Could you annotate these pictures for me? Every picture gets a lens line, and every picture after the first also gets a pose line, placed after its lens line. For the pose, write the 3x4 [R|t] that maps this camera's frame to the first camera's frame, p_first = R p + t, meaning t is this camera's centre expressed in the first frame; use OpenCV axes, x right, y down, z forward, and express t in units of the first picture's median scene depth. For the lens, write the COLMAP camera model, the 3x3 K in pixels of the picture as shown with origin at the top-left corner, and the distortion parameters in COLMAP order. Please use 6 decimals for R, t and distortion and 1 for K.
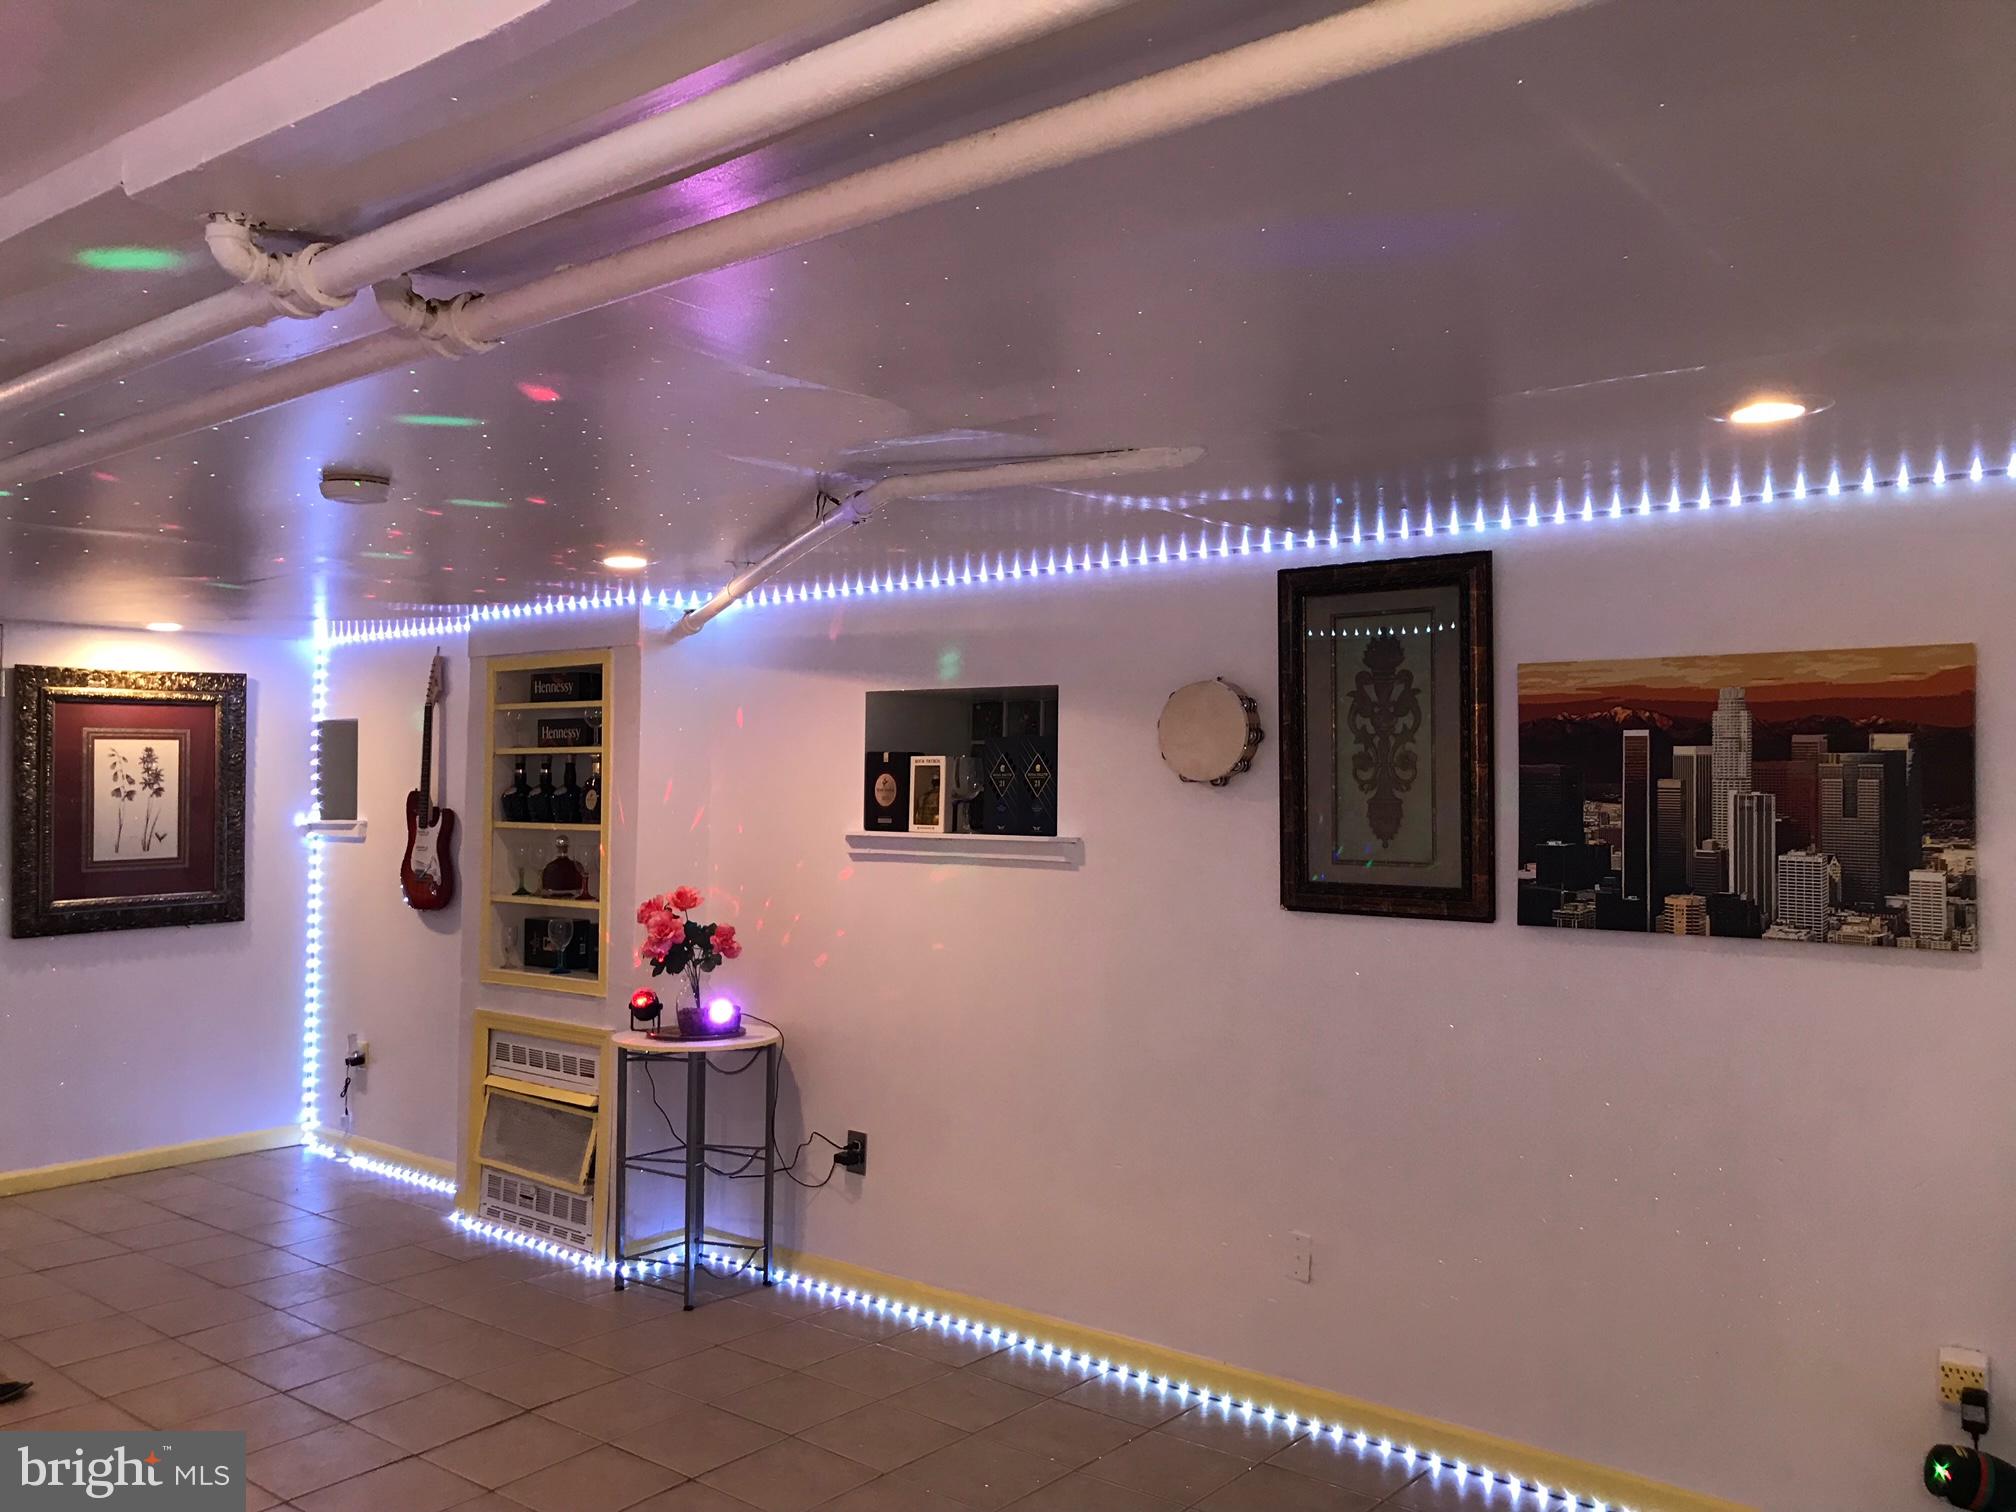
lens RADIAL K [[1669.2, 0, 993.2], [0, 1669.2, 753.4], [0, 0, 1]] dist [0.006474, -0.005345]
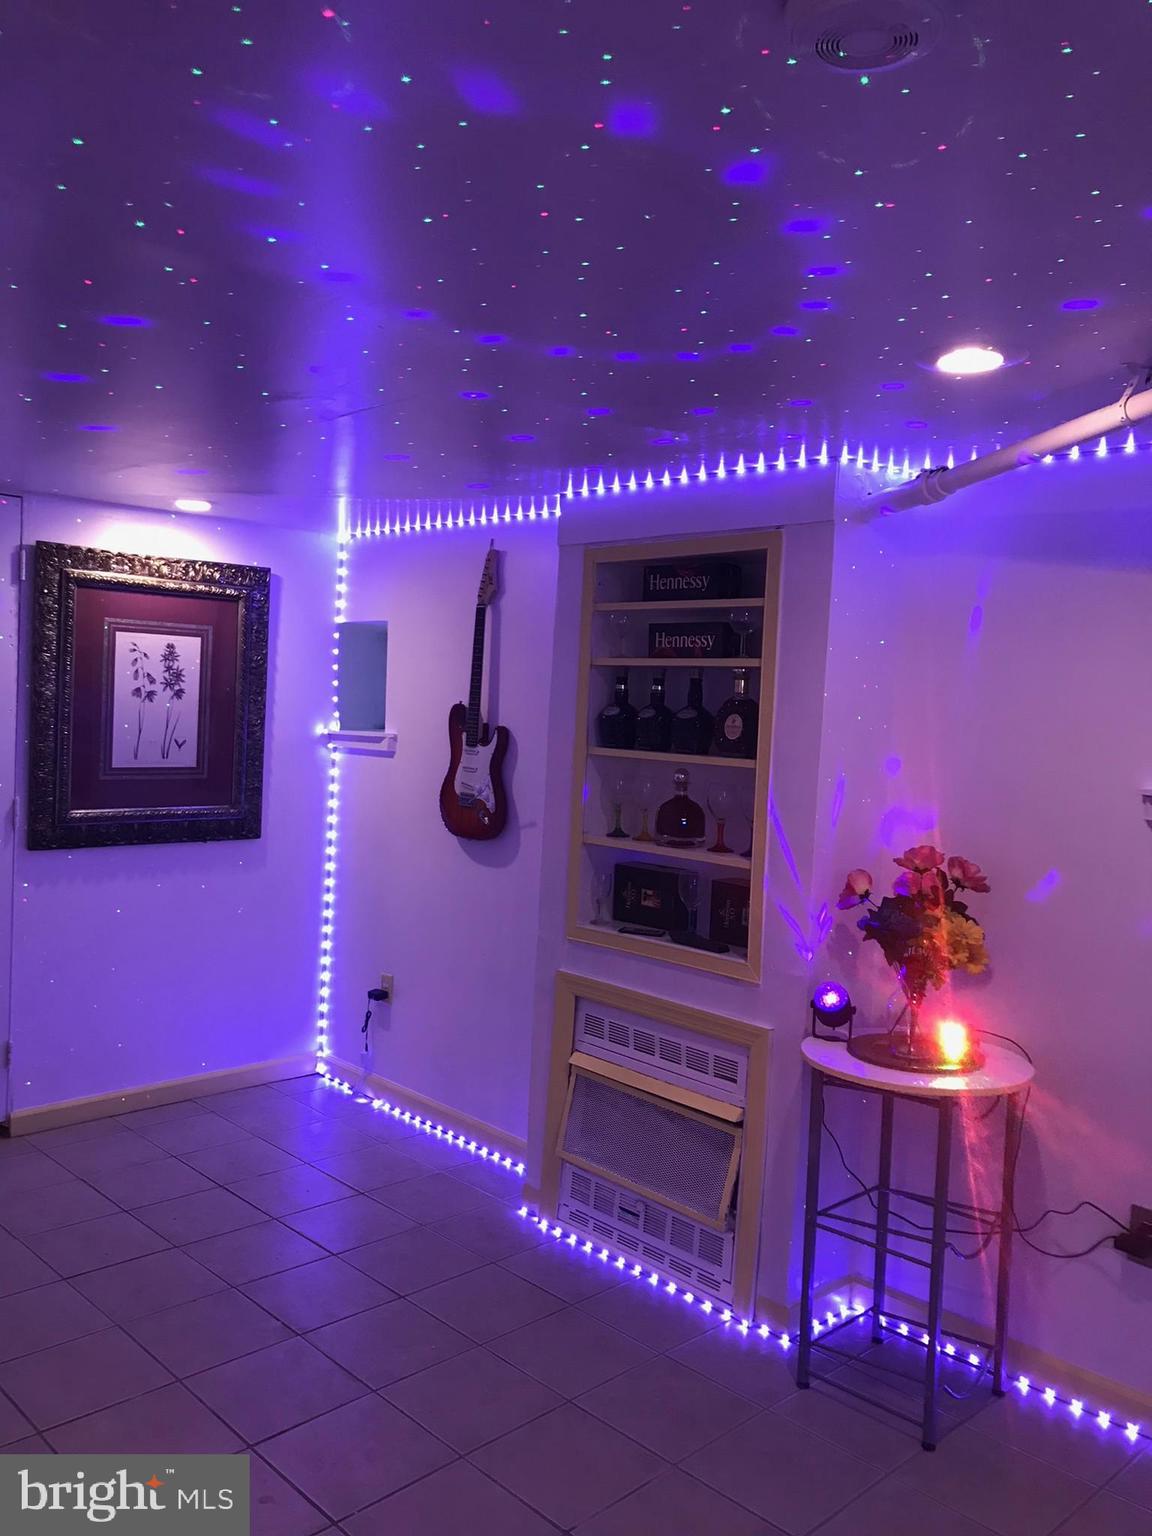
lens RADIAL K [[1271.8, 0, 587.3], [0, 1271.8, 766.8], [0, 0, 1]] dist [0.006474, -0.005345]
pose [[0.993836, 0.044425, -0.101573, -0.218988], [-0.037544, 0.996932, 0.068684, 0.007239], [0.104312, -0.064447, 0.992454, 0.353264]]
